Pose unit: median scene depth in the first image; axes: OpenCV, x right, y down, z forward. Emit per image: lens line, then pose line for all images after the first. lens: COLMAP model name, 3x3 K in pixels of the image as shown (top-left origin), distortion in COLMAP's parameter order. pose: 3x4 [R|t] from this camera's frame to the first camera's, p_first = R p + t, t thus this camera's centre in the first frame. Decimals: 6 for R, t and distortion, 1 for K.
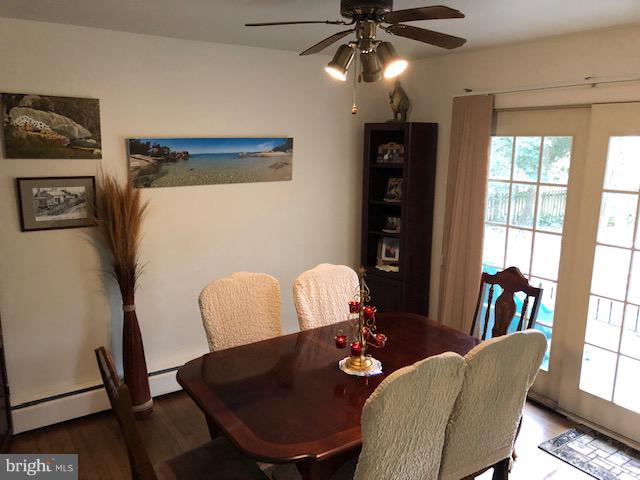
lens RADIAL K [[514.8, 0, 317.8], [0, 514.8, 240.5], [0, 0, 1]] dist [0.010161, -0.022653]
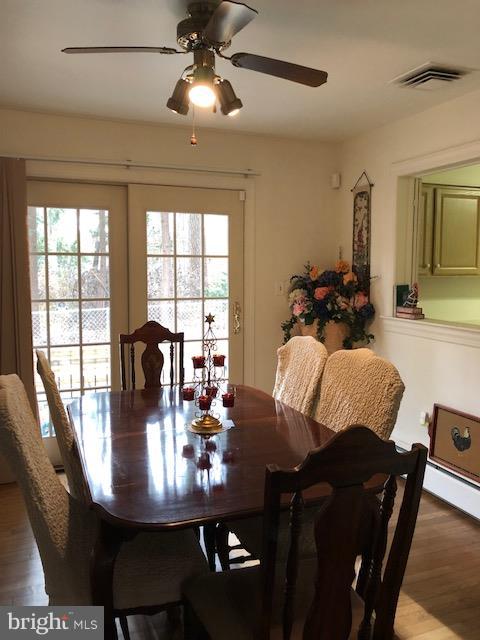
lens RADIAL K [[514.8, 0, 240.3], [0, 514.8, 318.7], [0, 0, 1]] dist [0.010161, -0.022653]
pose [[0.216647, -0.109245, 0.970118, -0.869174], [0.179772, 0.981190, 0.070345, 0.004053], [-0.959555, 0.159161, 0.232211, 0.779182]]
